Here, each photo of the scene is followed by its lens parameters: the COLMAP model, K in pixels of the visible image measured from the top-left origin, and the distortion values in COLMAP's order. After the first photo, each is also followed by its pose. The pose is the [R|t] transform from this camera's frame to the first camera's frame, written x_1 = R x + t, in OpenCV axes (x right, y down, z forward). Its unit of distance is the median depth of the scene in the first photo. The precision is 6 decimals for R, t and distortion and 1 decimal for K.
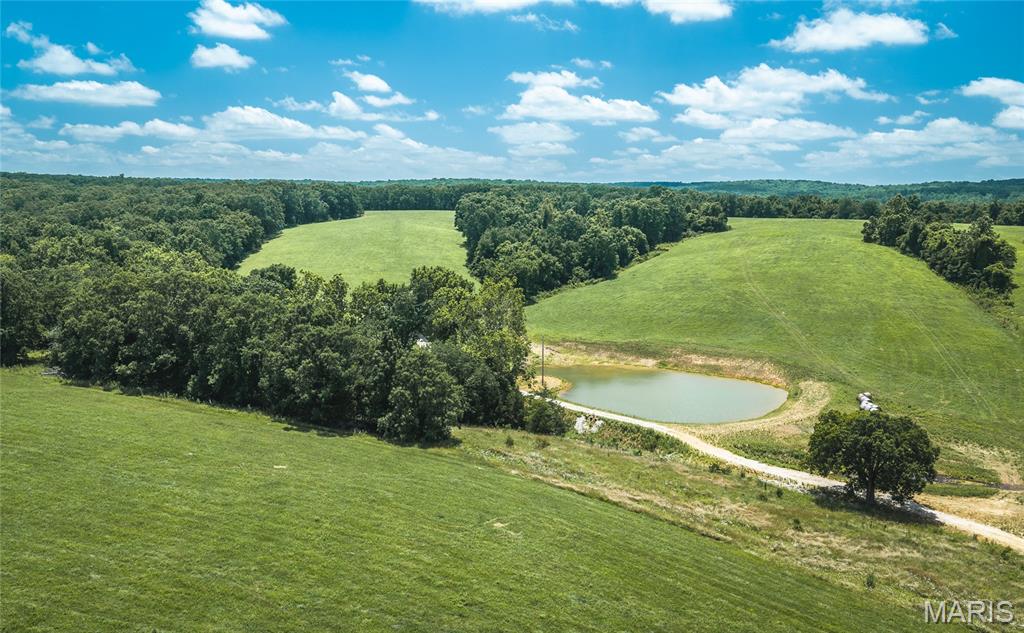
lens RADIAL K [[865.2, 0, 512.1], [0, 865.2, 319.5], [0, 0, 1]] dist [0.040548, -0.019684]
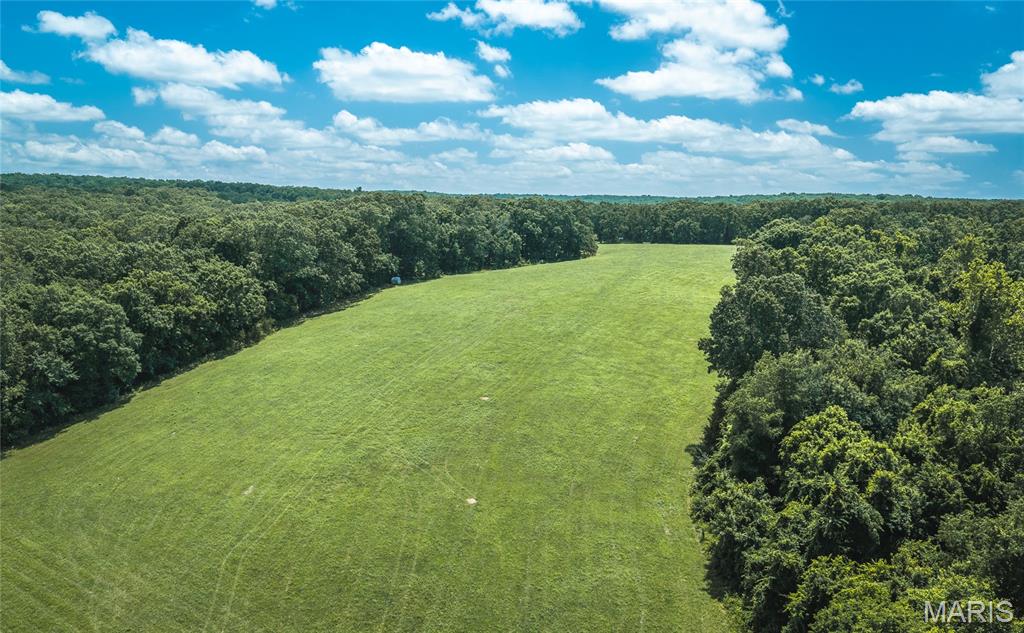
lens RADIAL K [[865.2, 0, 503.0], [0, 865.2, 320.3], [0, 0, 1]] dist [0.040548, -0.019684]
pose [[0.917503, 0.058366, -0.393424, 0.003876], [-0.065016, 0.997878, -0.003585, -0.085148], [0.392380, 0.028868, 0.919350, 0.540074]]
